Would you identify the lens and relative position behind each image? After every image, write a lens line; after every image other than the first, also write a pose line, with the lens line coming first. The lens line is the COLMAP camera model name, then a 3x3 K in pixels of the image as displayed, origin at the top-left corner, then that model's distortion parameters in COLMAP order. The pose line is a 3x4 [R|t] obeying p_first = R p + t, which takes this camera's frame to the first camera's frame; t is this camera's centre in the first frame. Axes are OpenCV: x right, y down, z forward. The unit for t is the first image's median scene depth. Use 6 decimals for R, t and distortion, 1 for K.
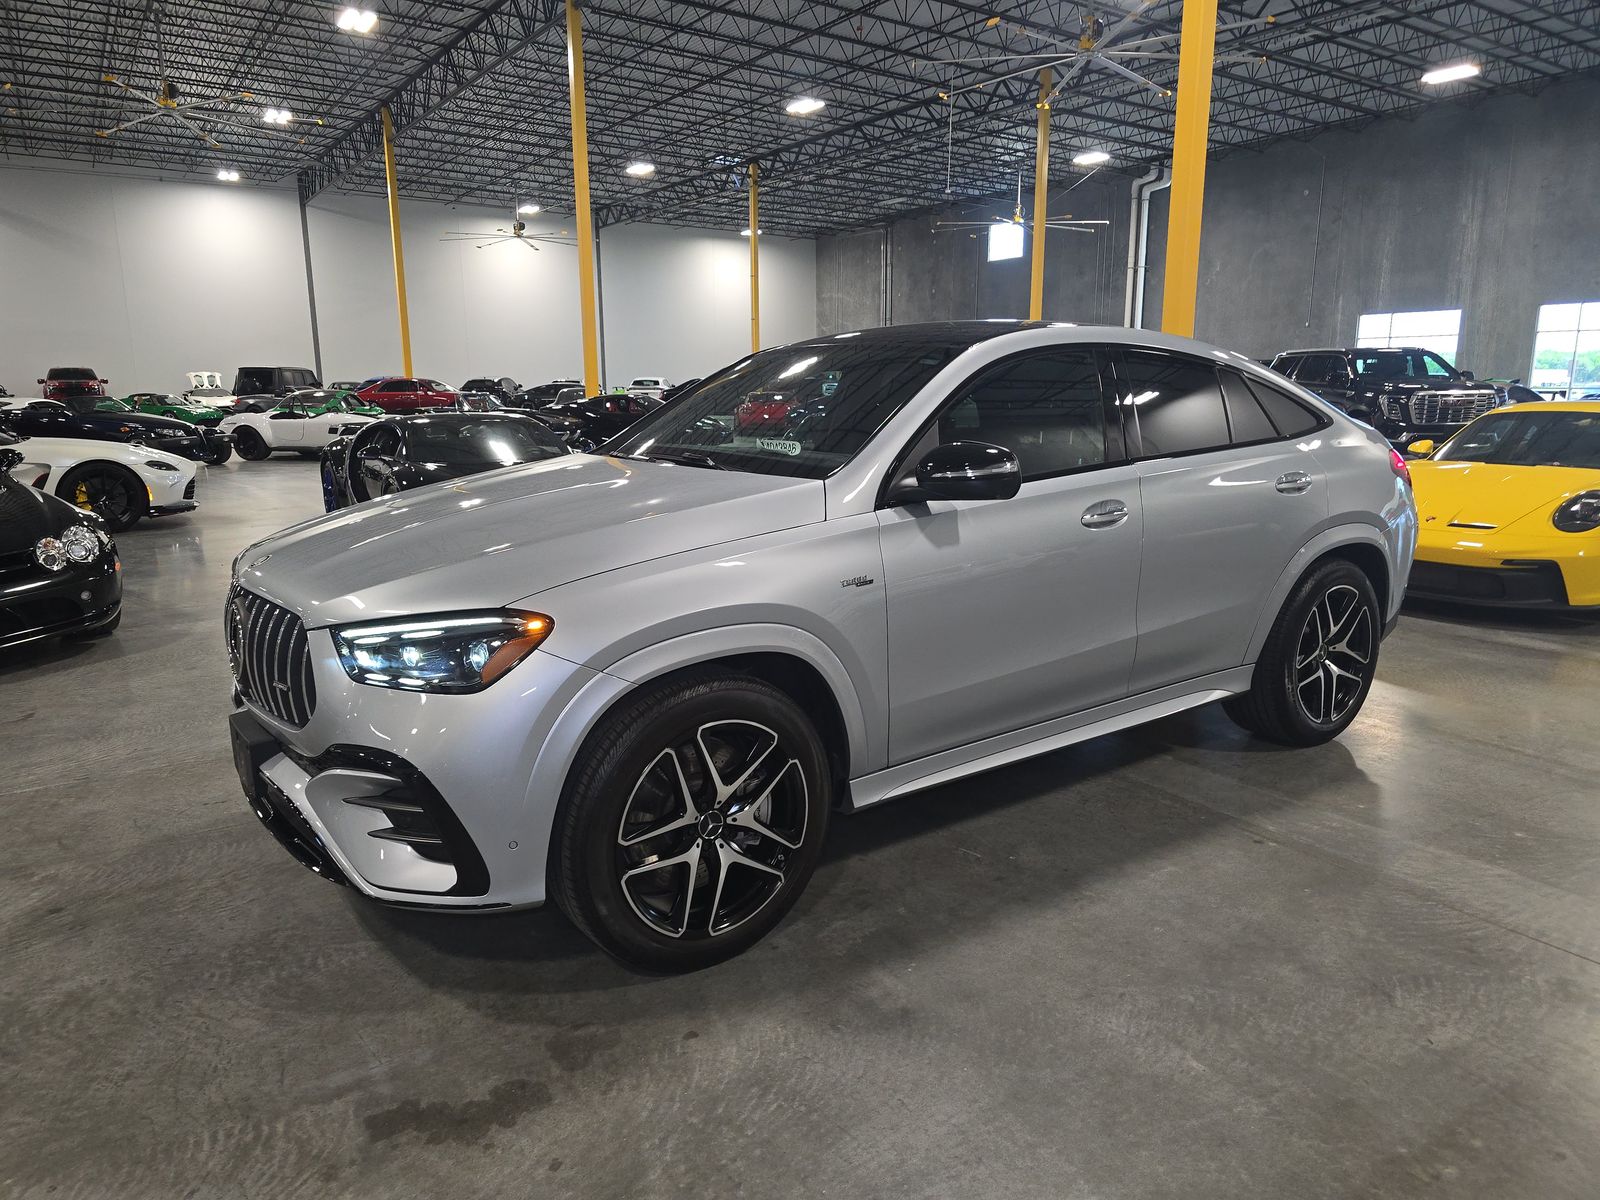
lens RADIAL K [[1070.8, 0, 795.4], [0, 1070.8, 604.7], [0, 0, 1]] dist [0.051597, -0.042650]
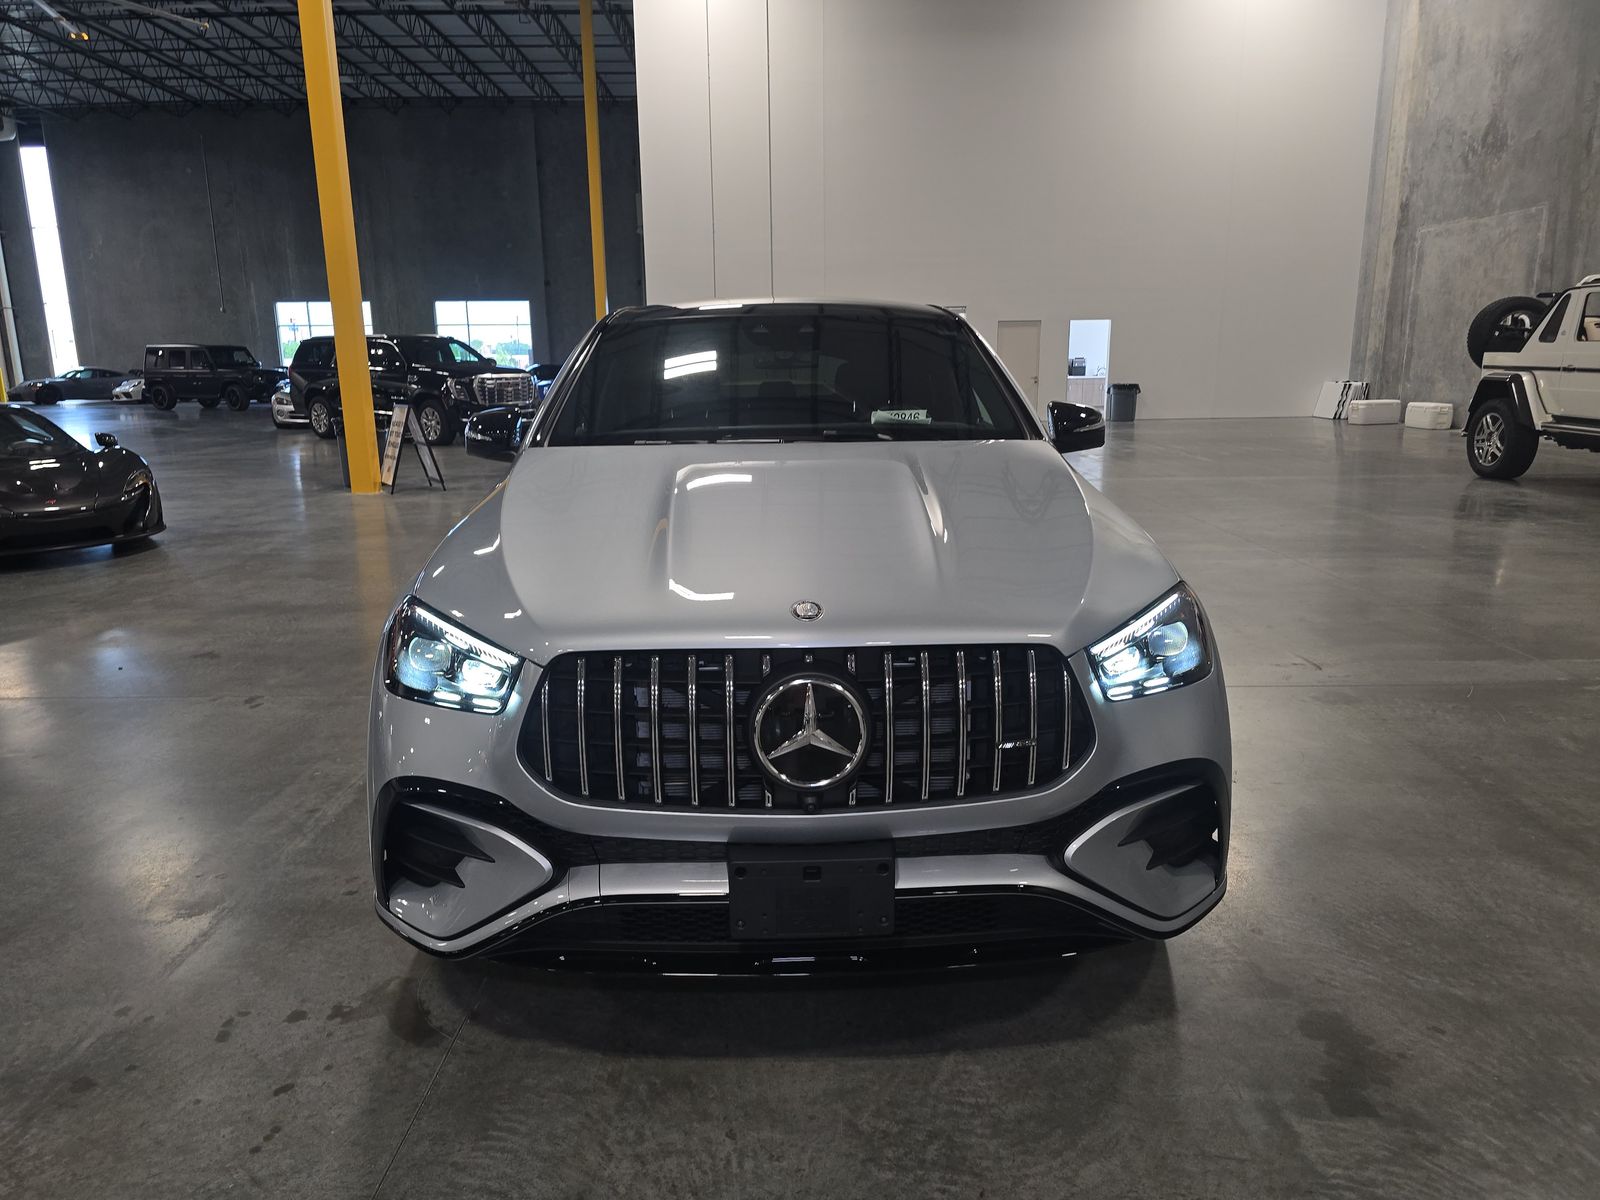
lens RADIAL K [[1069.8, 0, 752.9], [0, 1069.8, 574.6], [0, 0, 1]] dist [0.046796, -0.032652]
pose [[0.564347, -0.166727, 0.808526, -0.838048], [0.178334, 0.980890, 0.077795, -0.095810], [-0.806046, 0.100285, 0.583295, 0.493288]]
